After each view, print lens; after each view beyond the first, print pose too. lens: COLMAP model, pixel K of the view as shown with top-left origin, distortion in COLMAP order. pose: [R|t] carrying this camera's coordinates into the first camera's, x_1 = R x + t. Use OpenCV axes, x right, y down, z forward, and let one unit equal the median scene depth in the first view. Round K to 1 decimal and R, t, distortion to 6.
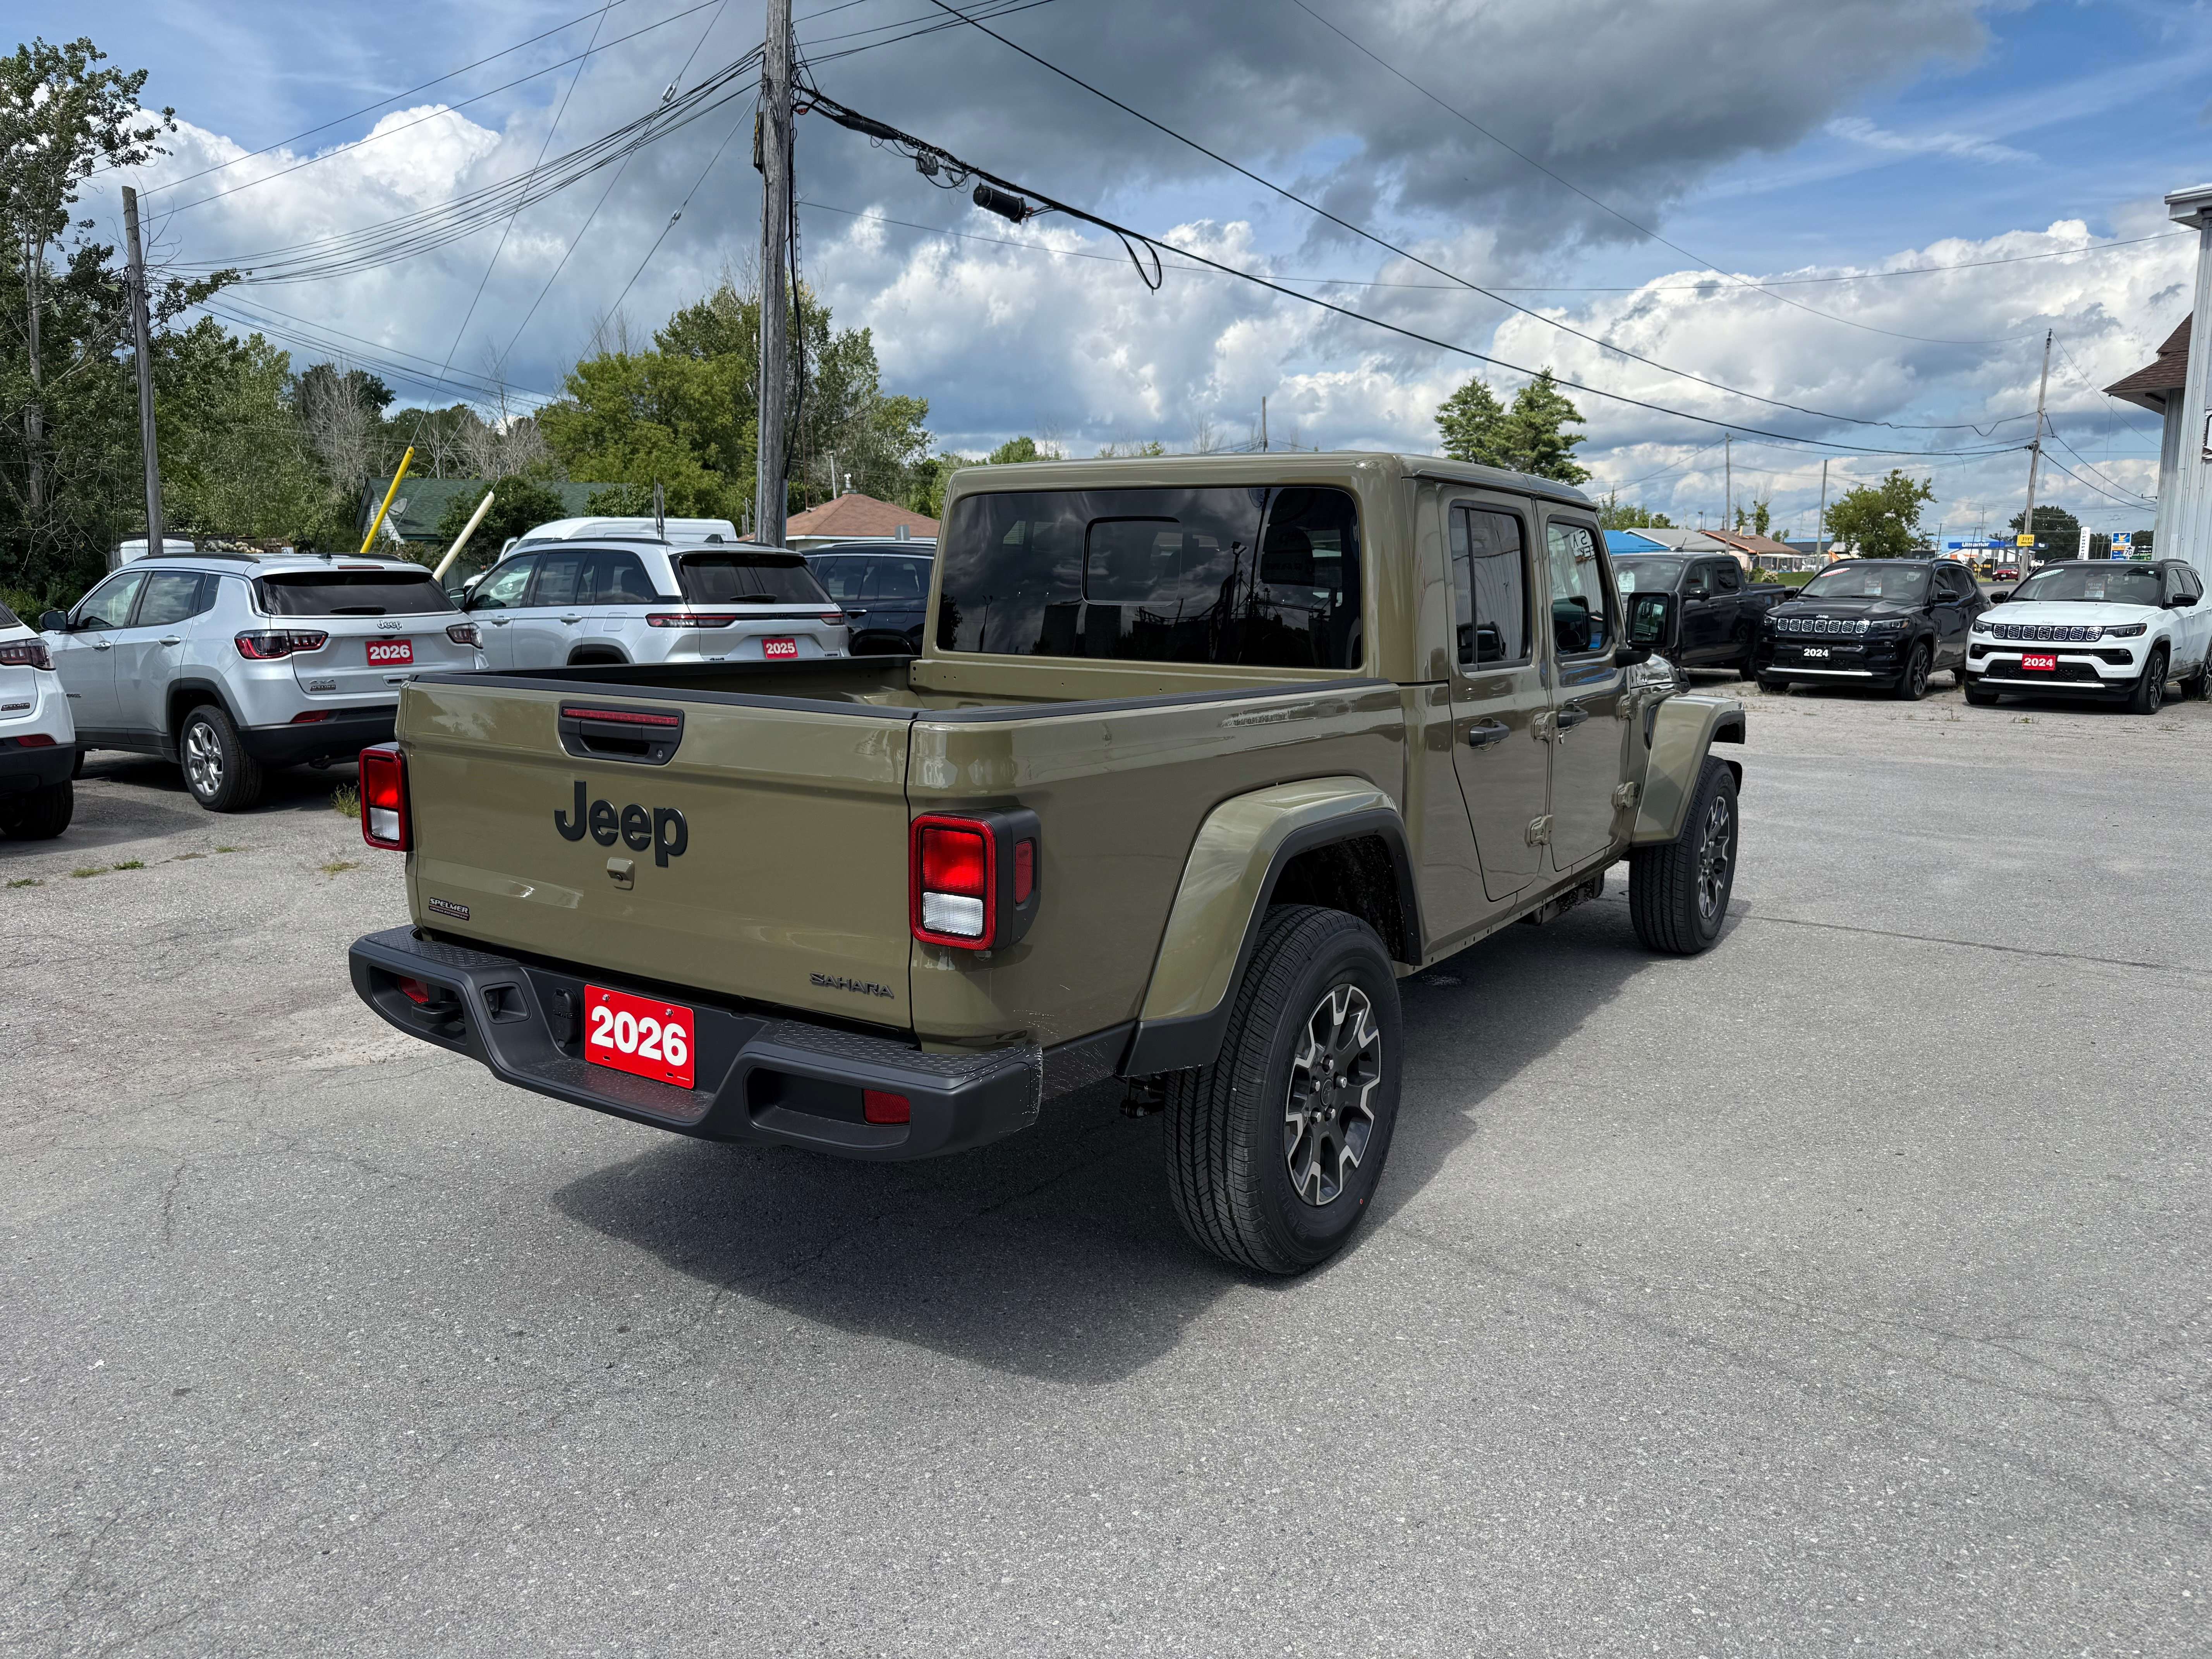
lens RADIAL K [[1654.3, 0, 1102.6], [0, 1654.3, 823.1], [0, 0, 1]] dist [0.003177, -0.000533]
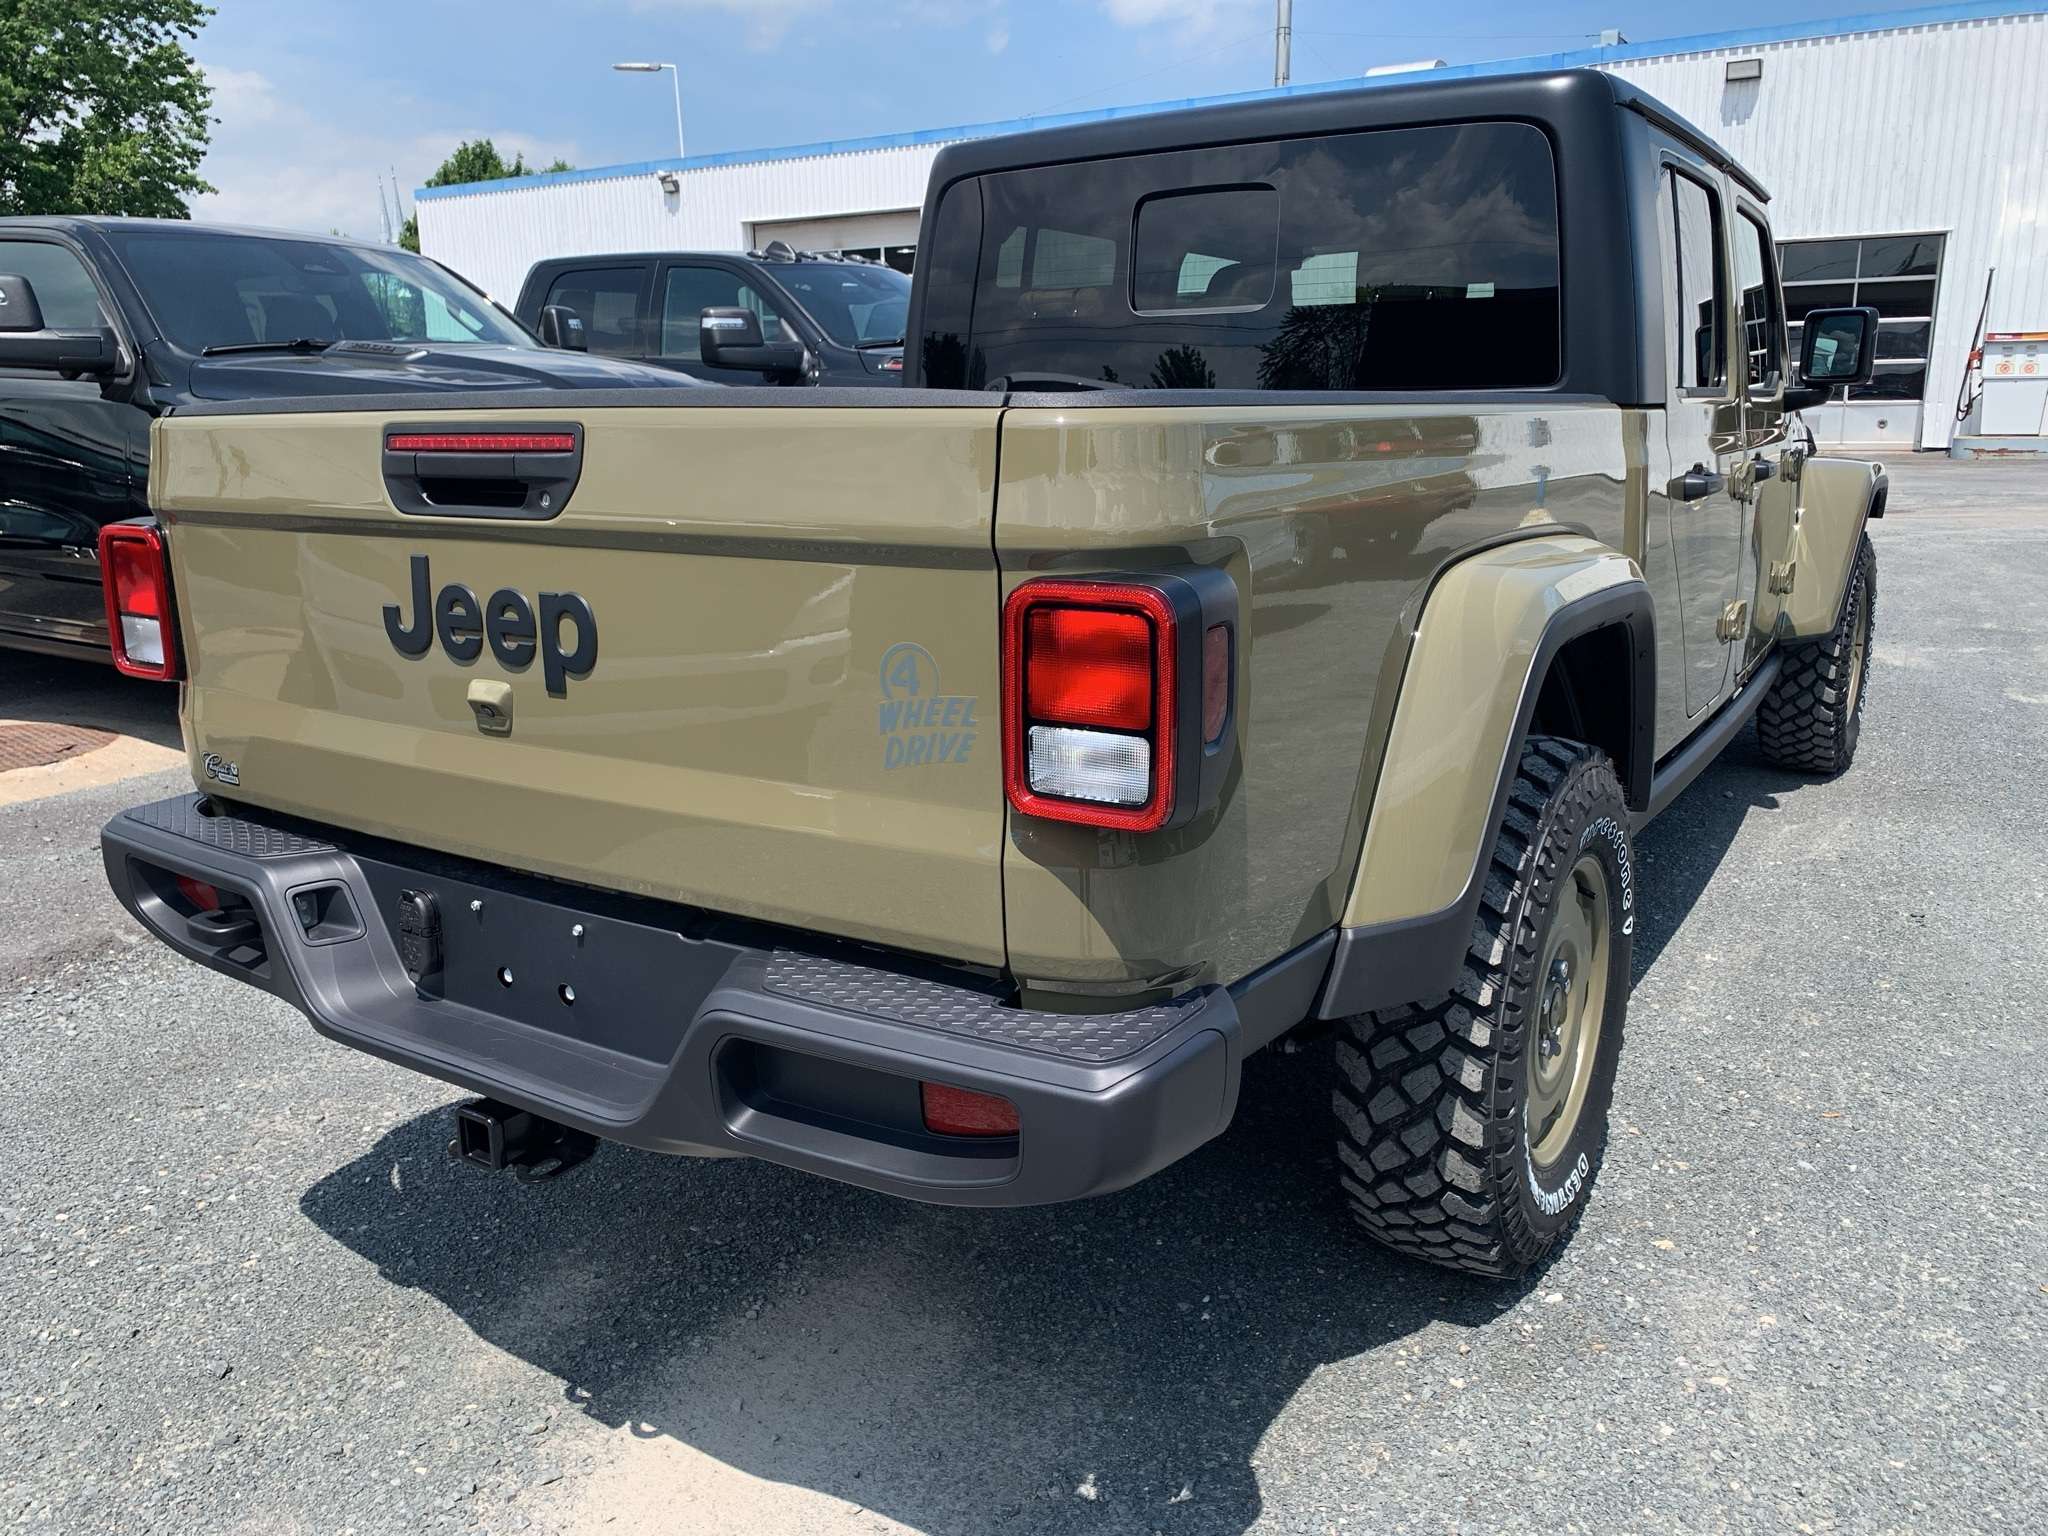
lens RADIAL K [[1554.9, 0, 1011.6], [0, 1554.9, 773.1], [0, 0, 1]] dist [0.016562, -0.008676]
pose [[0.999696, -0.023665, 0.006941, -0.094829], [0.023058, 0.996738, 0.077343, 0.013381], [-0.008749, -0.077159, 0.996980, 0.386138]]
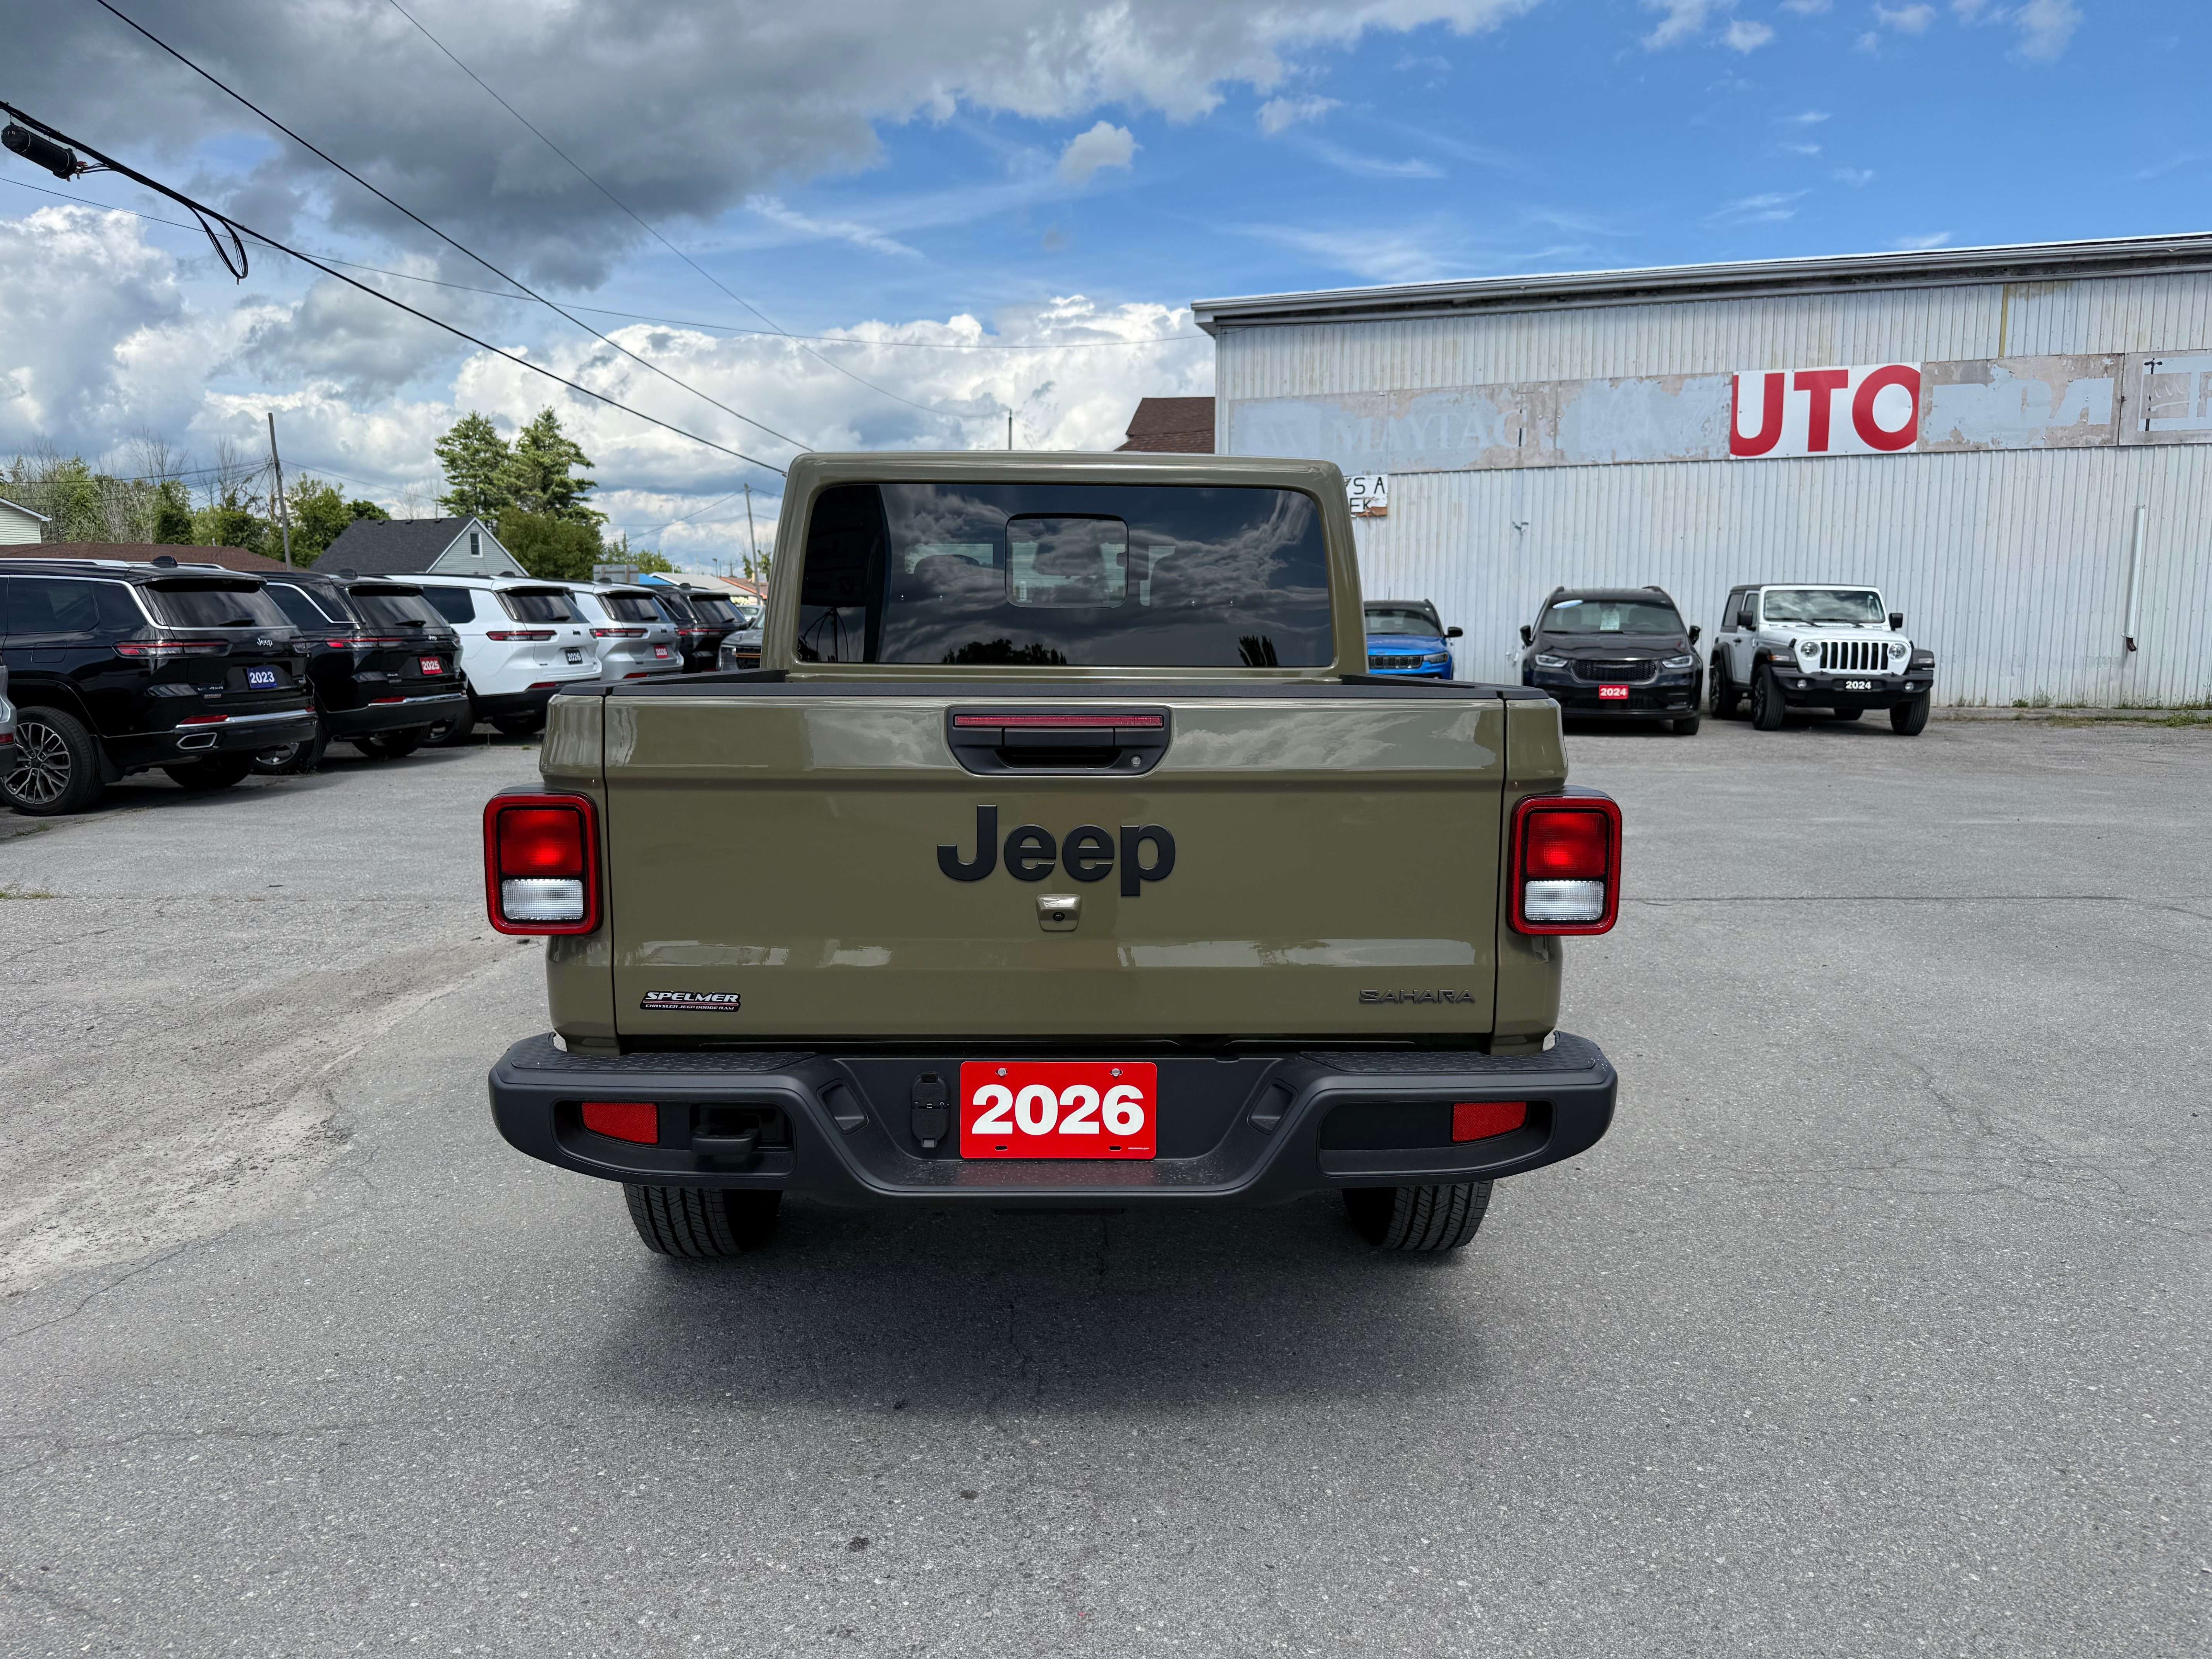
lens RADIAL K [[1640.2, 0, 1106.2], [0, 1640.2, 836.0], [0, 0, 1]] dist [0.025856, -0.039060]
pose [[0.806046, -0.078328, 0.586647, -0.677041], [0.090087, 0.995891, 0.009191, -0.011800], [-0.584957, 0.045441, 0.809790, 0.296416]]
